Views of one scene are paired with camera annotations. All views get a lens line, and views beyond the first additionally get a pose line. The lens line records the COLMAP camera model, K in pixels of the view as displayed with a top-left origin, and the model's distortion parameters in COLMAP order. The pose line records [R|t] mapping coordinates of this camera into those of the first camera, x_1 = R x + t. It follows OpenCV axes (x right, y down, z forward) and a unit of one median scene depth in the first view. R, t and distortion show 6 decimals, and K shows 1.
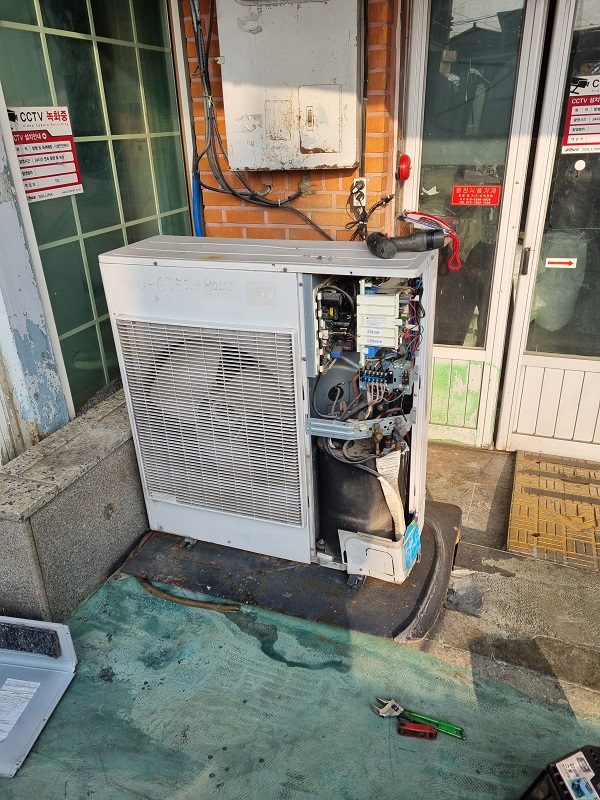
lens RADIAL K [[604.1, 0, 299.9], [0, 604.1, 401.5], [0, 0, 1]] dist [0.057846, -0.006160]
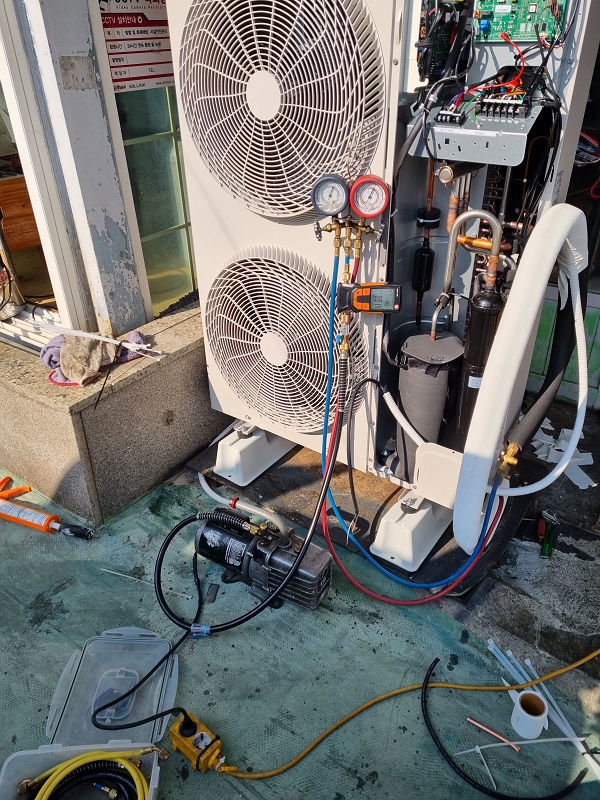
lens RADIAL K [[604.1, 0, 312.3], [0, 604.1, 388.4], [0, 0, 1]] dist [0.057846, -0.006160]
pose [[0.966771, 0.139439, -0.214269, 0.124416], [-0.117278, 0.986657, 0.112929, -0.008843], [0.227157, -0.084047, 0.970225, 0.086880]]
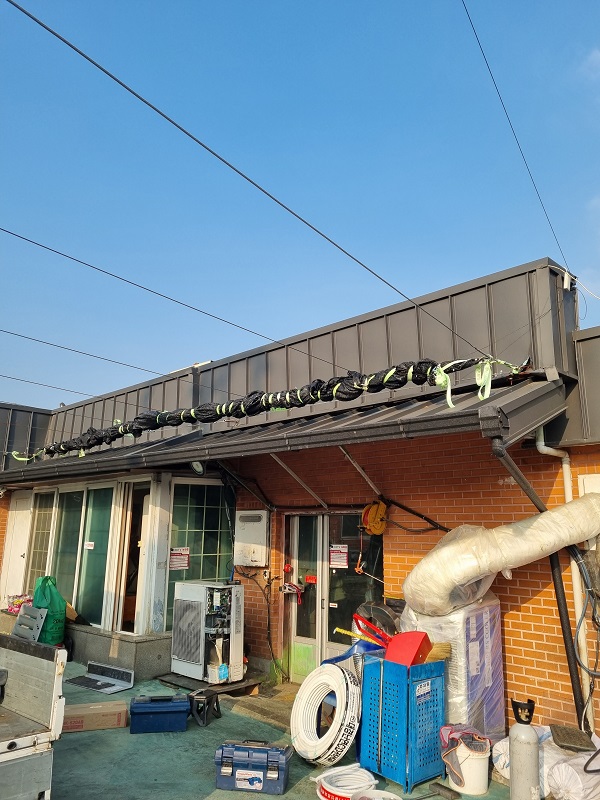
lens RADIAL K [[604.1, 0, 306.1], [0, 604.1, 397.8], [0, 0, 1]] dist [0.057846, -0.006160]
pose [[0.902398, -0.060987, -0.426567, 2.040561], [-0.211614, 0.799616, -0.561991, 0.789599], [0.375364, 0.597407, 0.708666, -2.066290]]
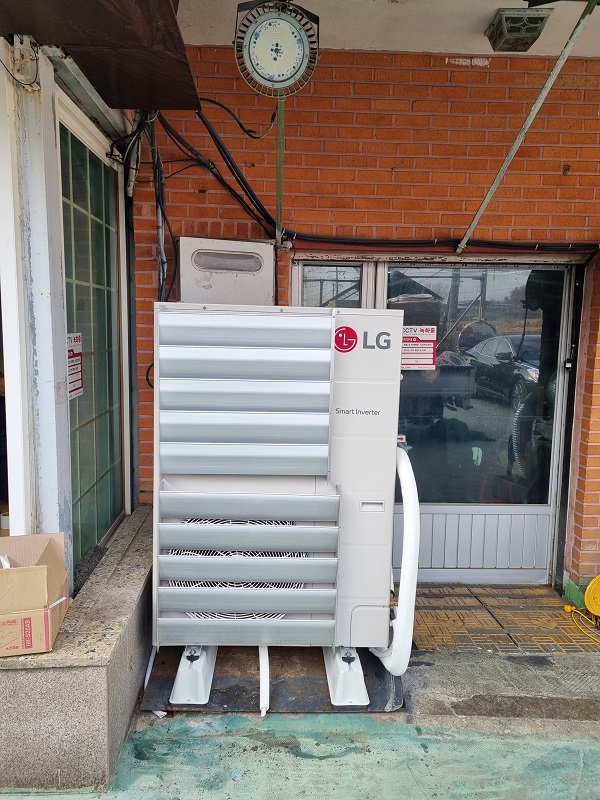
lens RADIAL K [[604.1, 0, 301.8], [0, 604.1, 401.1], [0, 0, 1]] dist [0.057846, -0.006160]
pose [[0.917338, -0.008266, 0.398023, -0.475933], [0.128097, 0.952745, -0.275443, 0.072503], [-0.376937, 0.303660, 0.875048, -0.255160]]
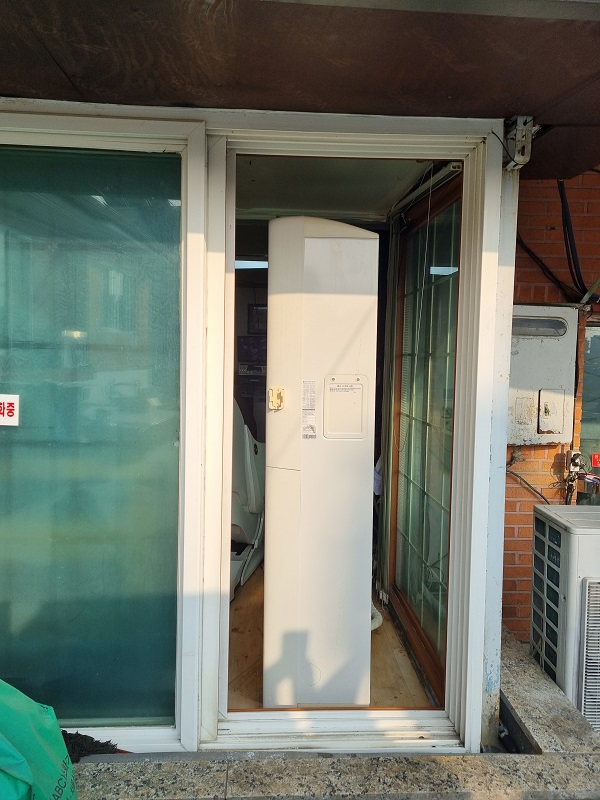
lens RADIAL K [[604.1, 0, 296.7], [0, 604.1, 402.5], [0, 0, 1]] dist [0.057846, -0.006160]
pose [[0.915236, 0.014952, 0.402641, -1.179761], [0.127248, 0.937440, -0.324058, -0.134346], [-0.382297, 0.347825, 0.856077, 0.070836]]
